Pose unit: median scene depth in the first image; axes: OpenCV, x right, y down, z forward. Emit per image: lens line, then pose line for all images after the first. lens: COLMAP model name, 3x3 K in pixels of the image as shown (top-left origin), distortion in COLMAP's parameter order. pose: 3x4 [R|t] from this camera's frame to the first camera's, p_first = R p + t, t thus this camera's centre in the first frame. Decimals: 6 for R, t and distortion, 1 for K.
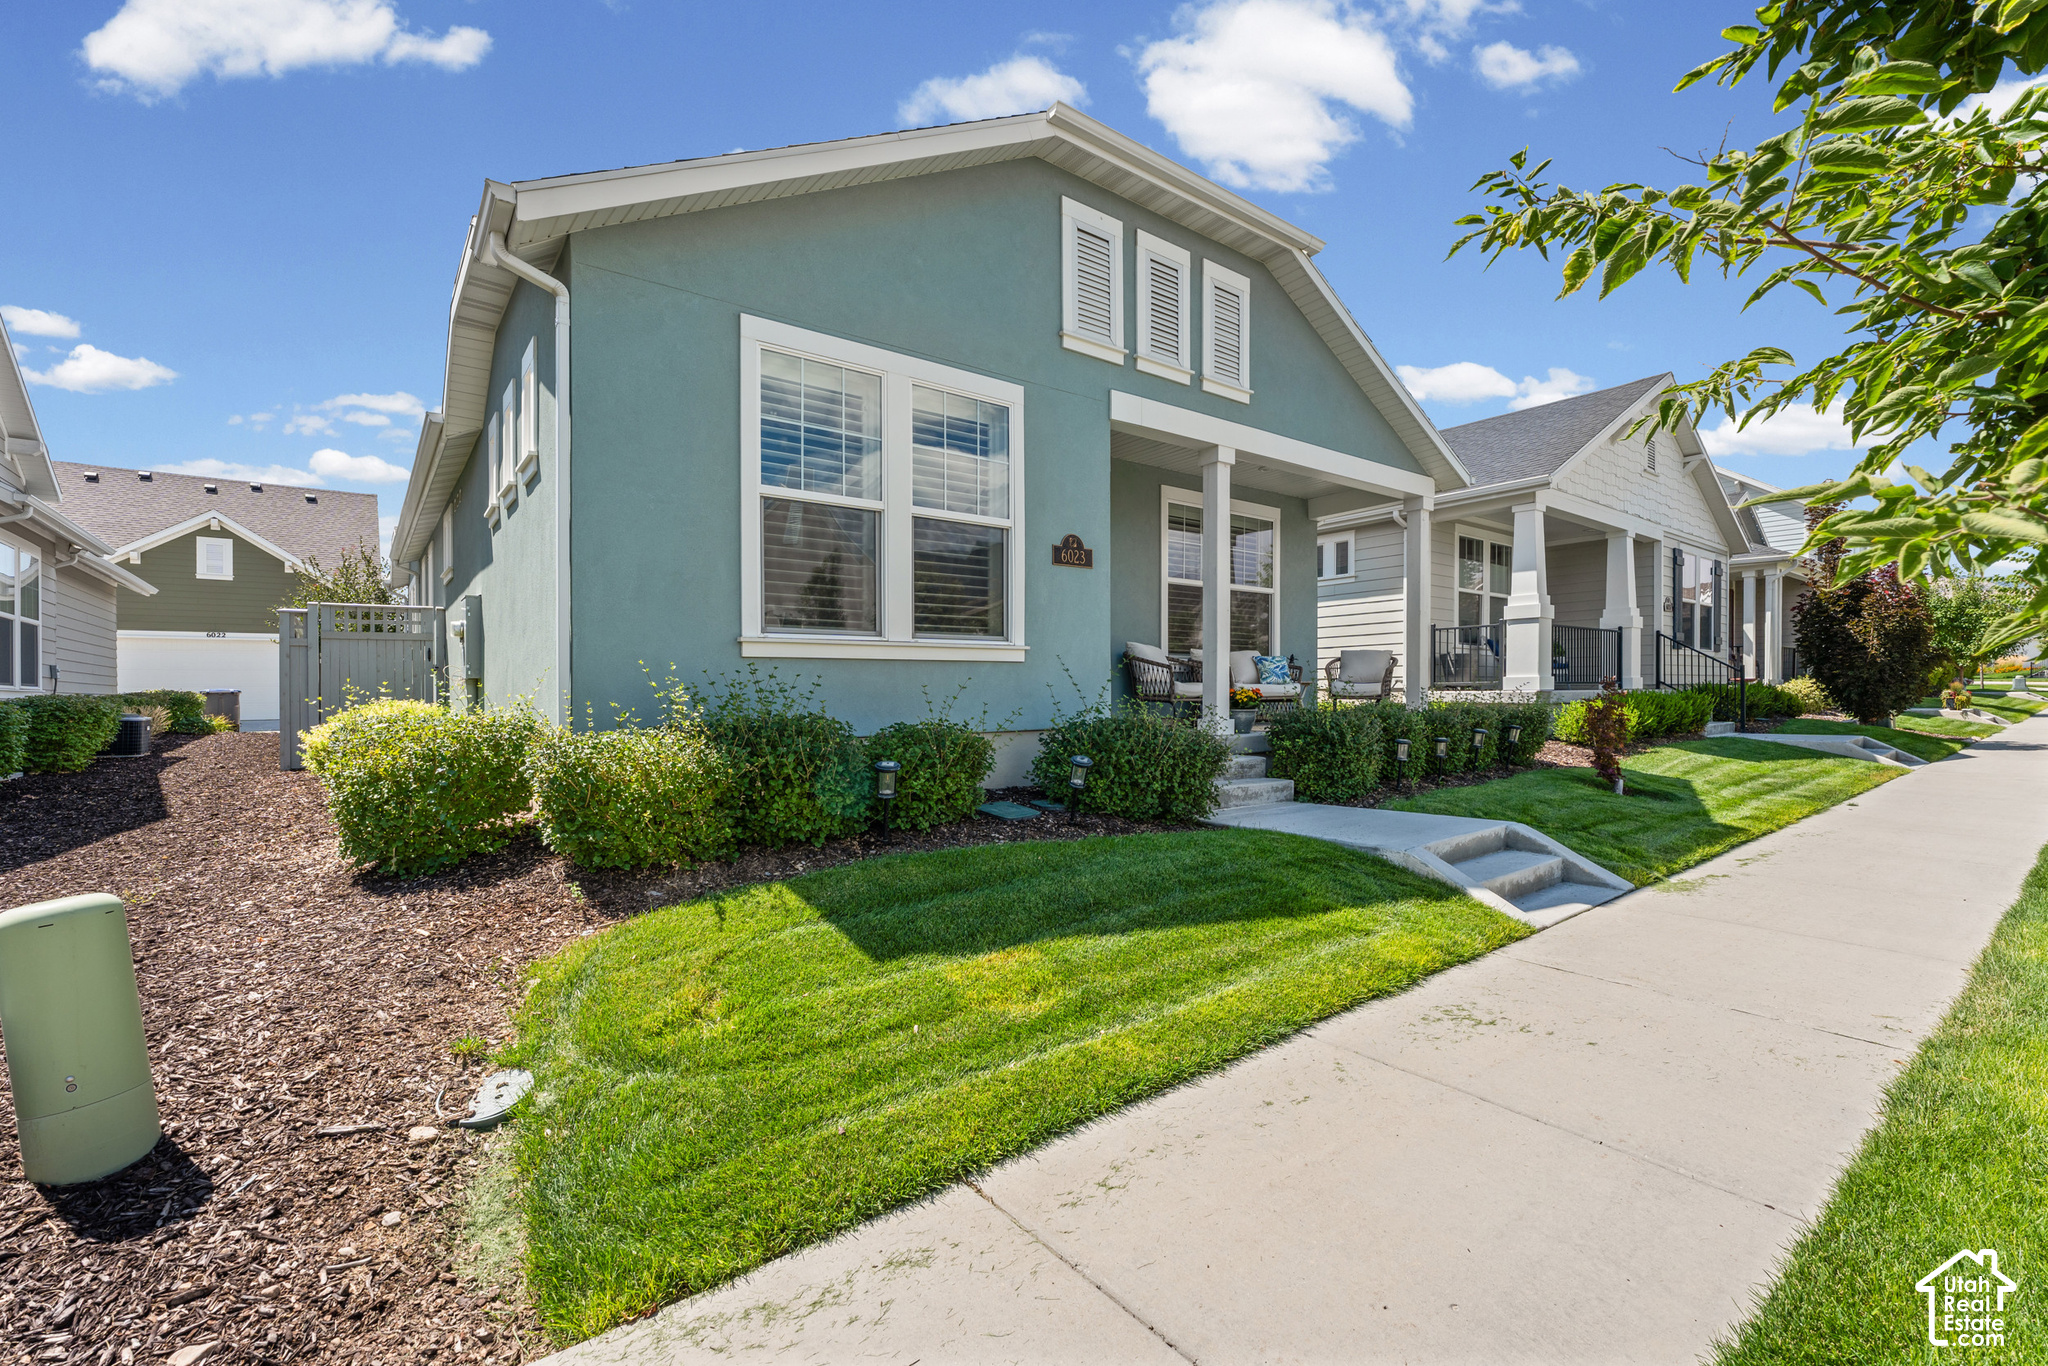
lens RADIAL K [[871.4, 0, 1024.0], [0, 871.4, 683.0], [0, 0, 1]] dist [0.000707, 0.000024]
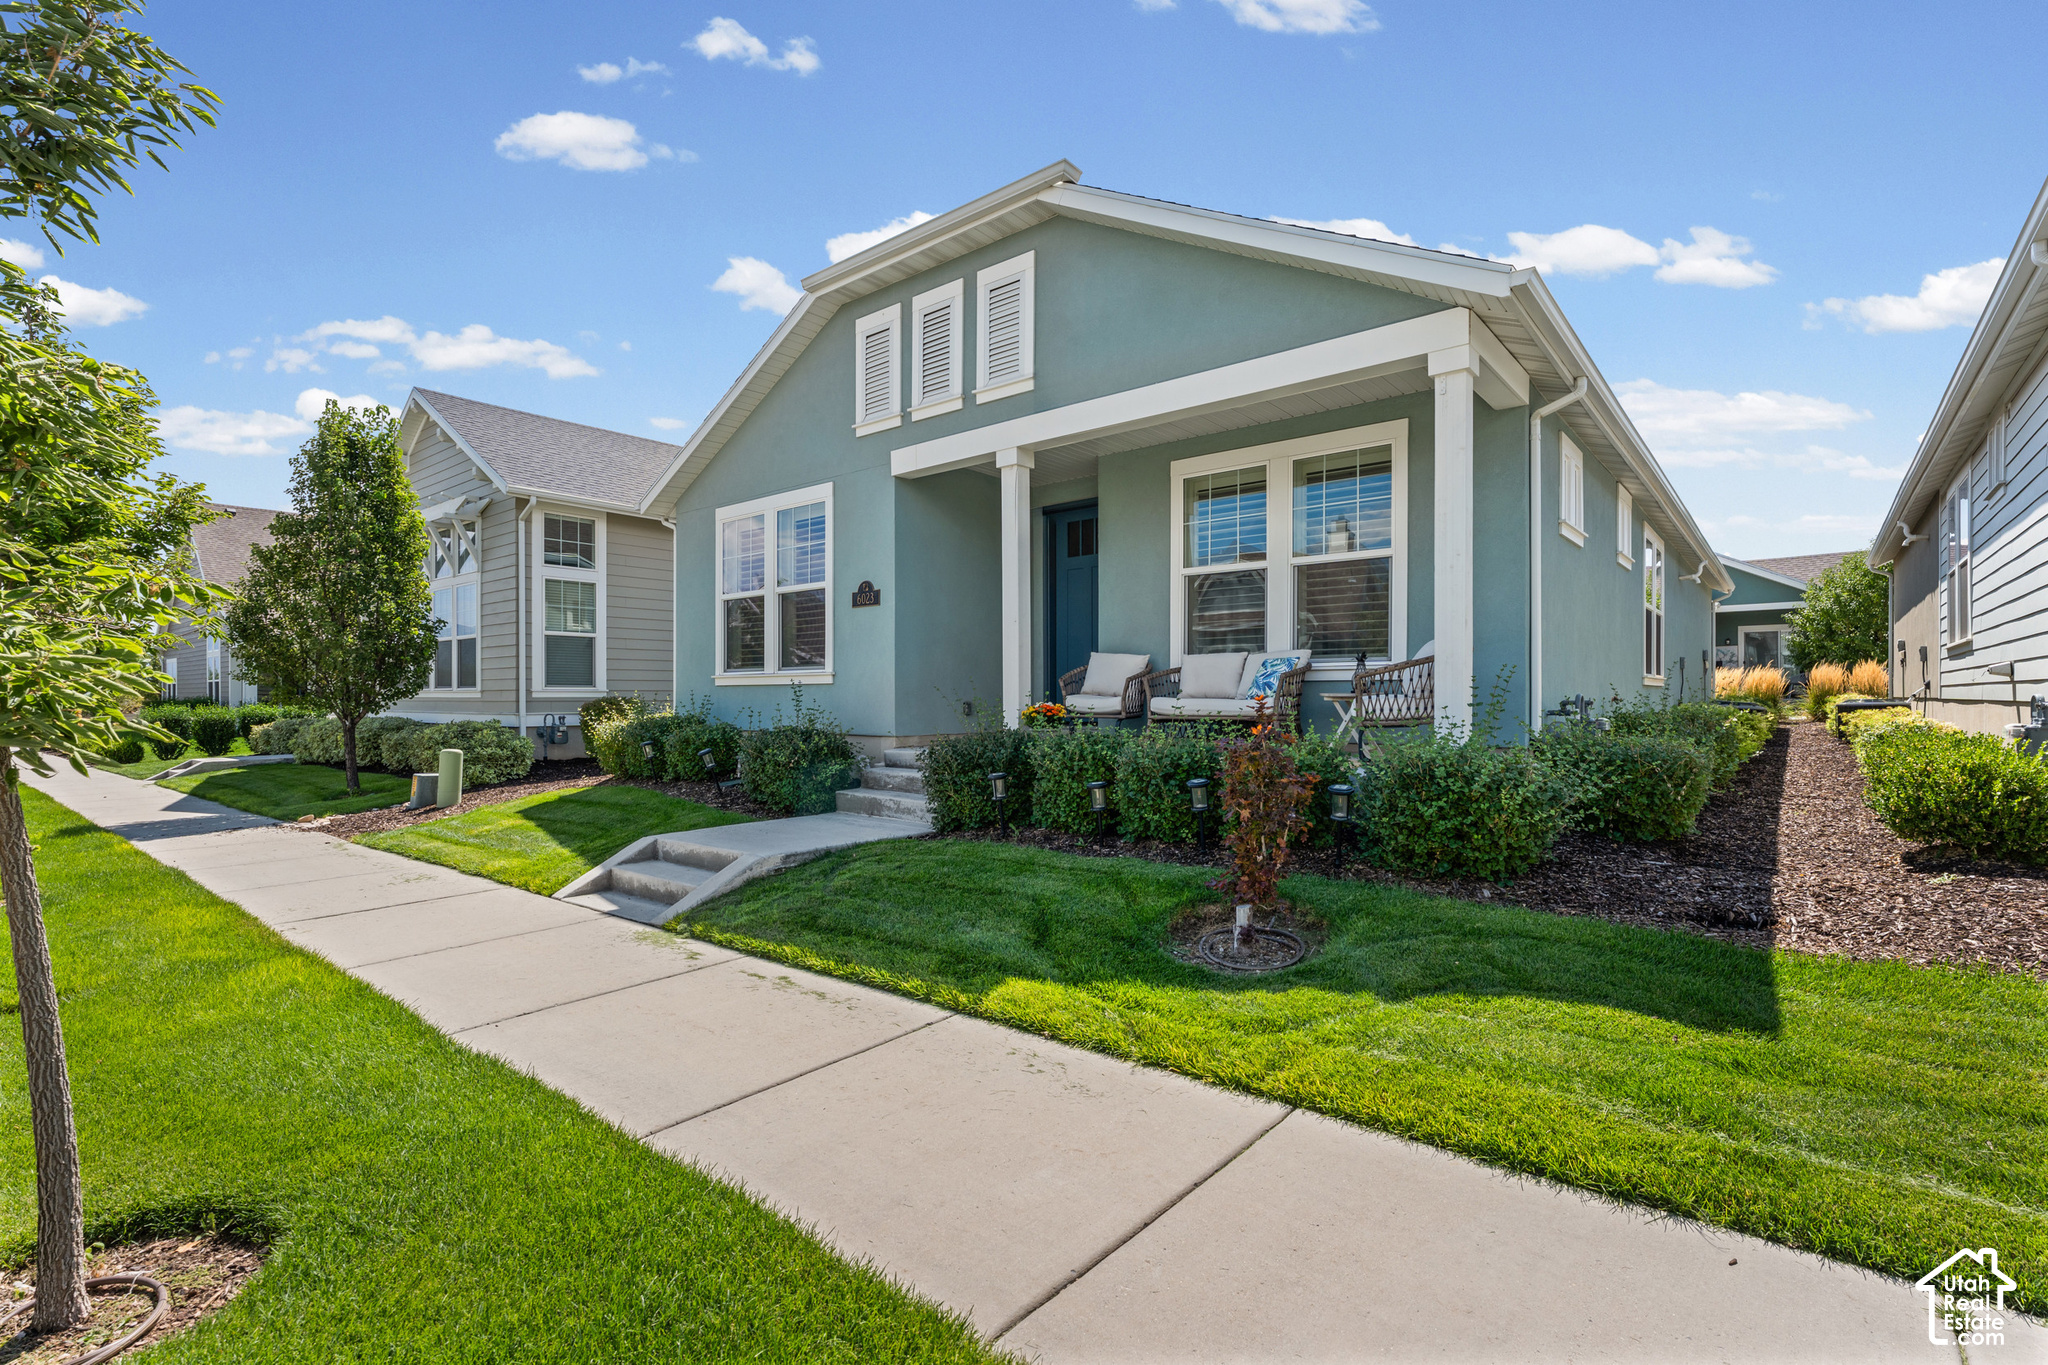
lens RADIAL K [[949.1, 0, 1024.0], [0, 949.1, 682.5], [0, 0, 1]] dist [-0.000604, -0.000030]
pose [[0.226685, -0.008332, -0.973933, 1.409037], [0.019542, 0.999801, -0.004005, -0.013025], [0.973772, -0.018125, 0.226802, 0.882651]]
